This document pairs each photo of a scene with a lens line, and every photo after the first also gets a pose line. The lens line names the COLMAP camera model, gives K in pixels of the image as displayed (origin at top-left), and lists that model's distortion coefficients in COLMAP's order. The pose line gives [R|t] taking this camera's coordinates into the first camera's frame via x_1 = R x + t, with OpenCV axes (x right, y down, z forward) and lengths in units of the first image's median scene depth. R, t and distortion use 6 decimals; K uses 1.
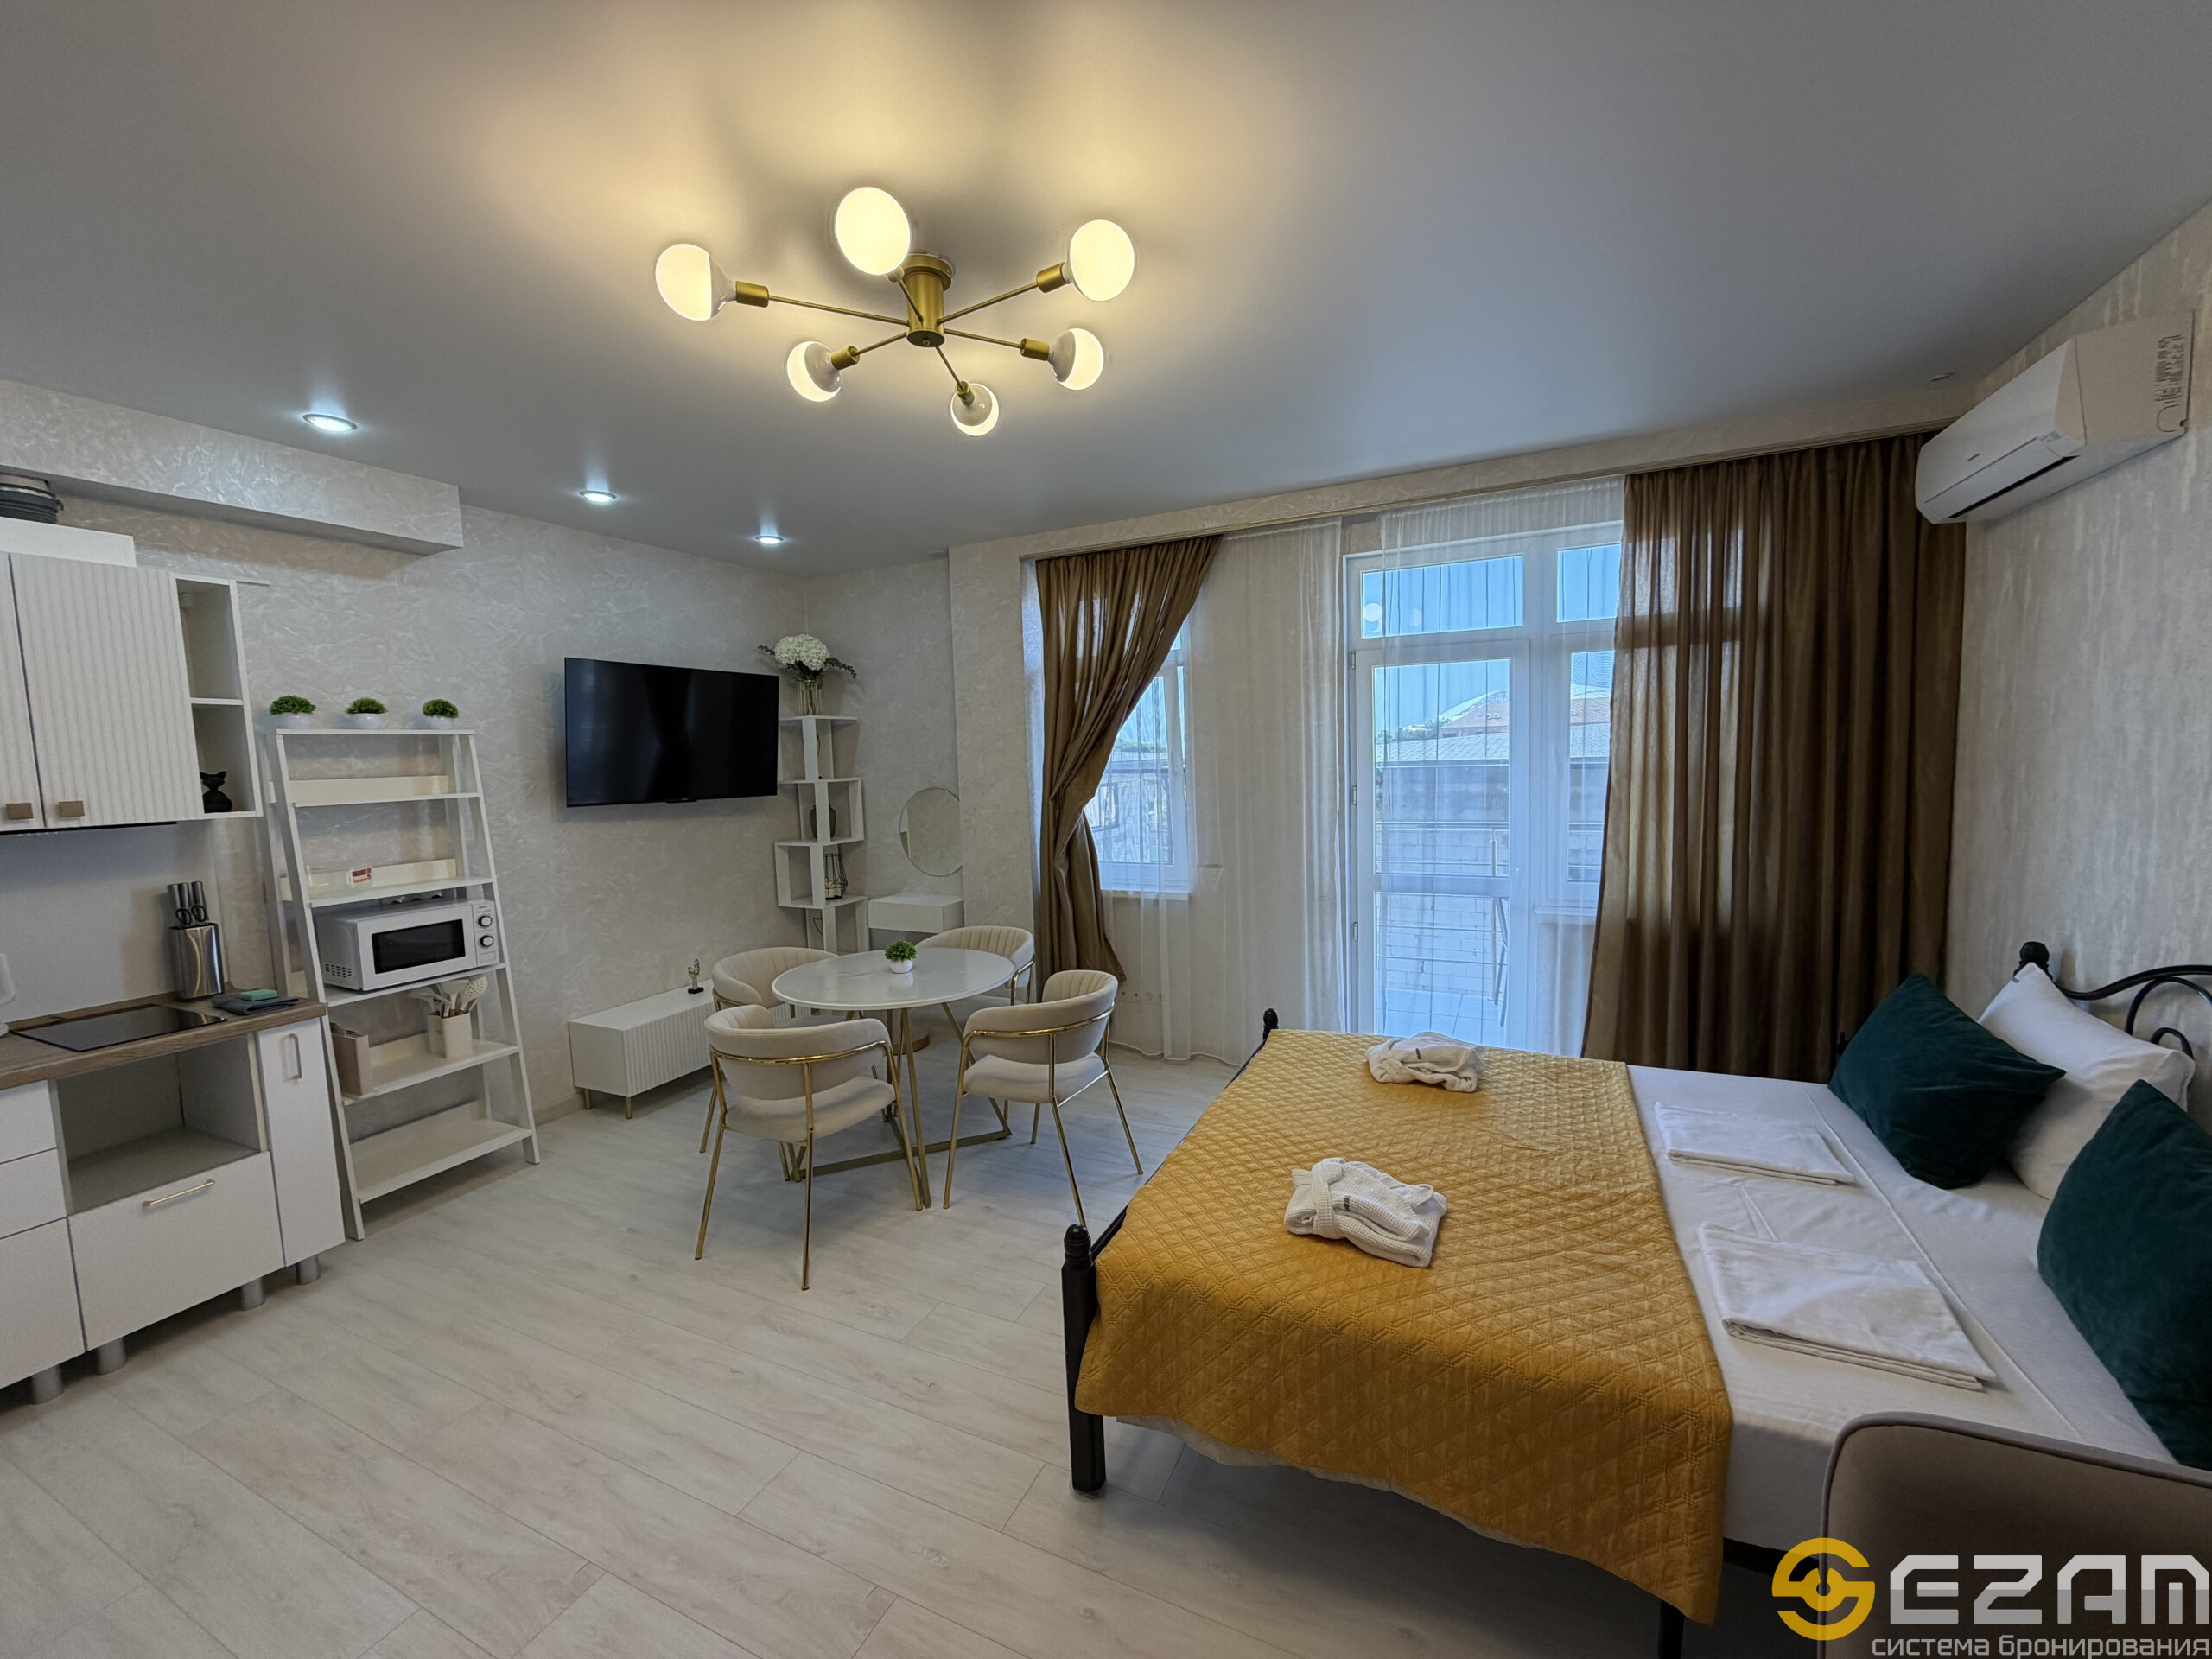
lens RADIAL K [[879.6, 0, 1098.1], [0, 879.6, 823.5], [0, 0, 1]] dist [0.002056, -0.000144]
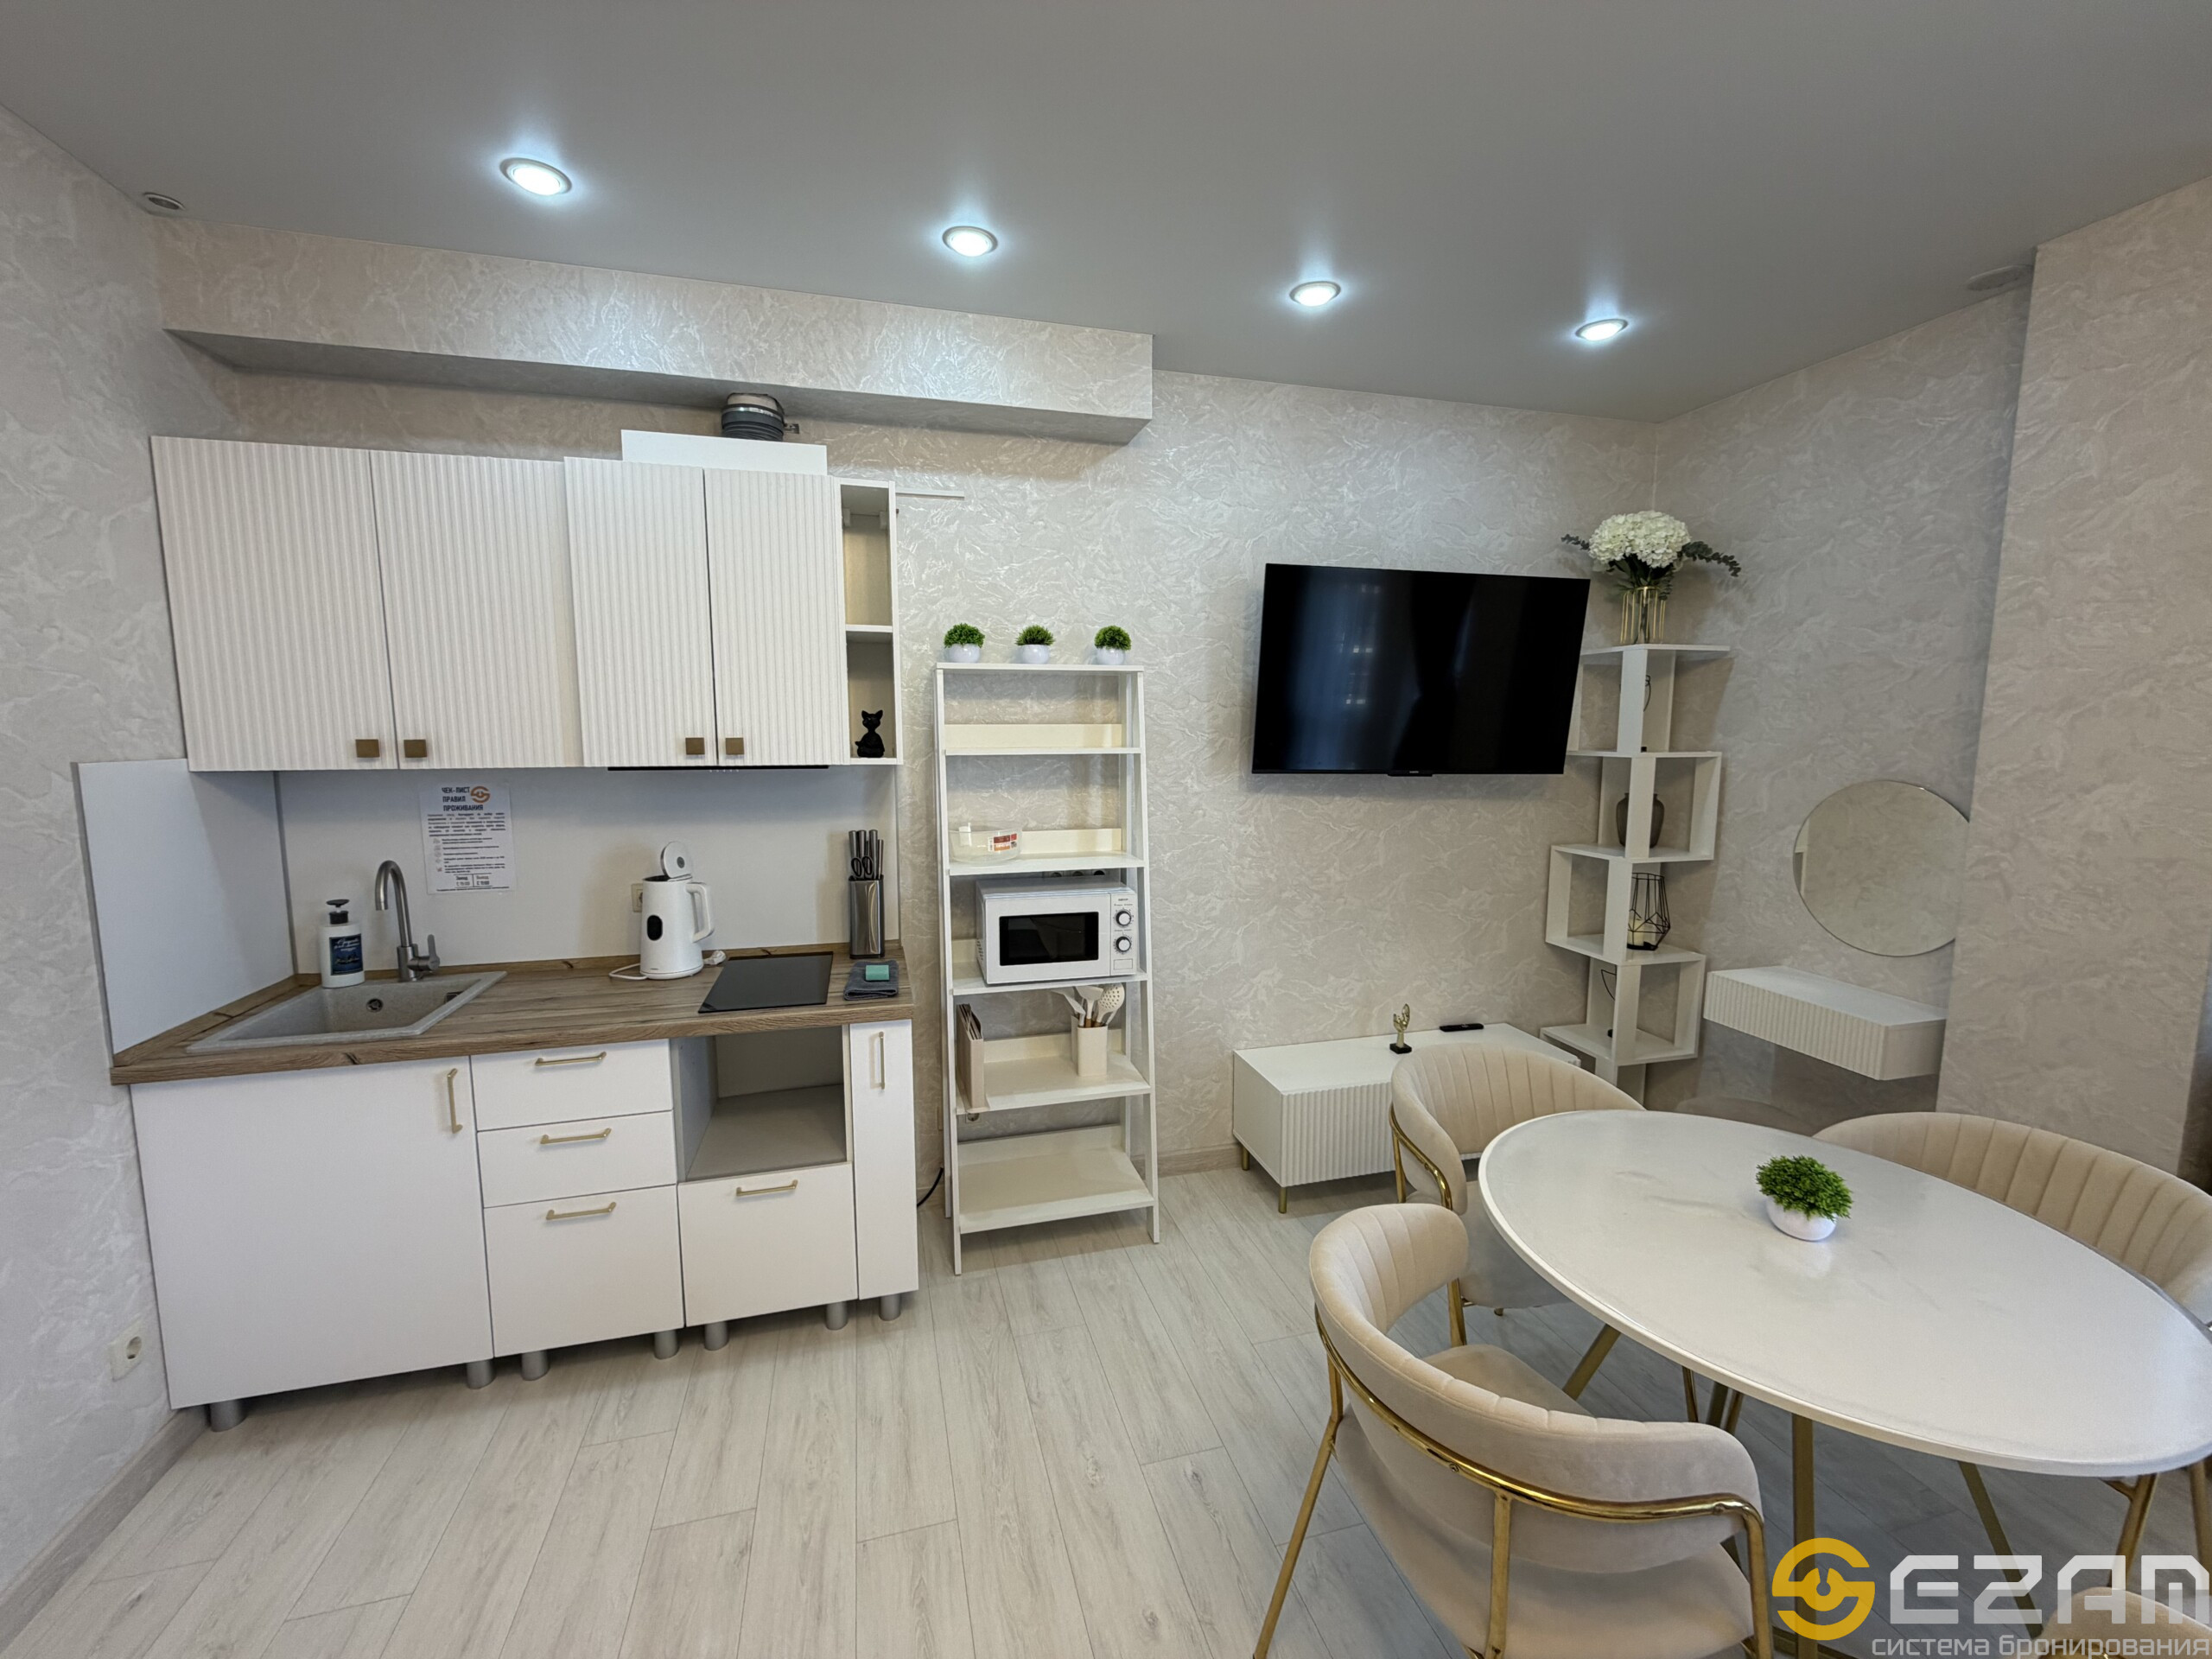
lens RADIAL K [[879.6, 0, 1097.7], [0, 879.6, 825.7], [0, 0, 1]] dist [0.002056, -0.000144]
pose [[0.650900, 0.117144, -0.750071, -0.158032], [-0.082146, 0.993090, 0.083813, -0.031285], [0.754706, 0.007061, 0.656025, 0.504568]]
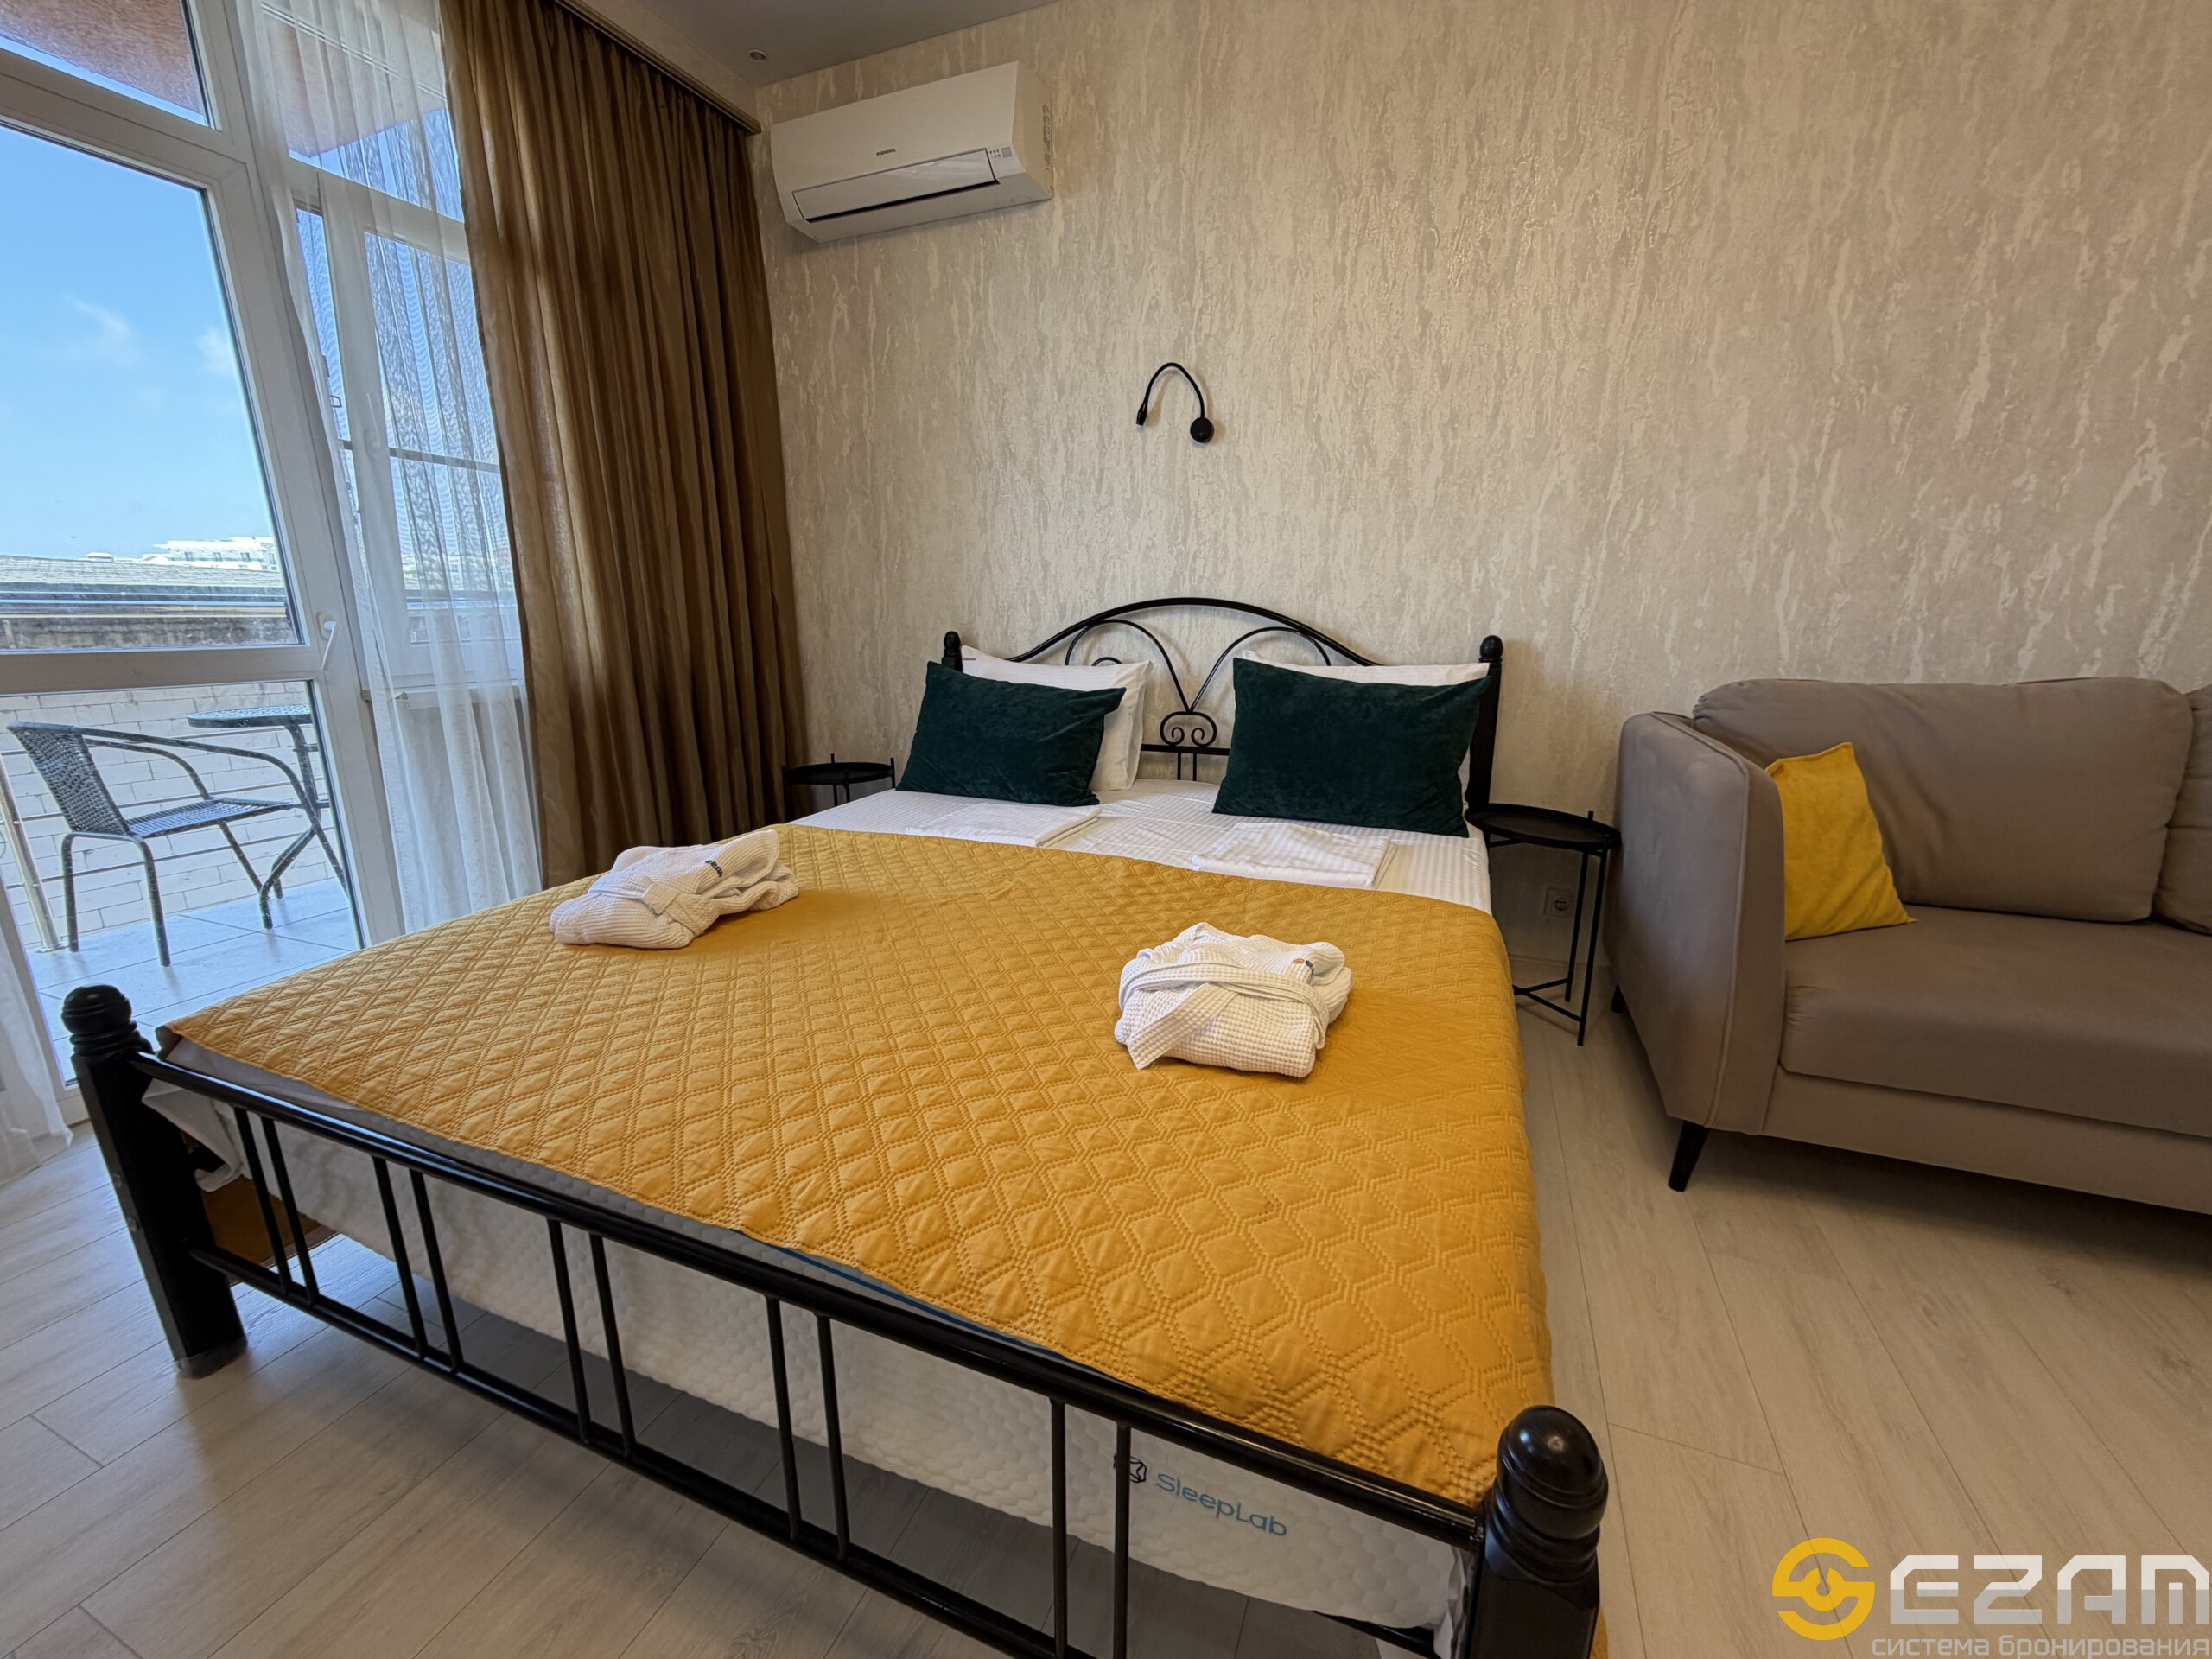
lens RADIAL K [[879.6, 0, 1093.3], [0, 879.6, 822.1], [0, 0, 1]] dist [0.002056, -0.000144]
pose [[-0.049351, -0.201644, 0.978215, -0.139396], [0.084040, 0.975097, 0.205241, 0.118373], [-0.995240, 0.092338, -0.031175, 0.650189]]
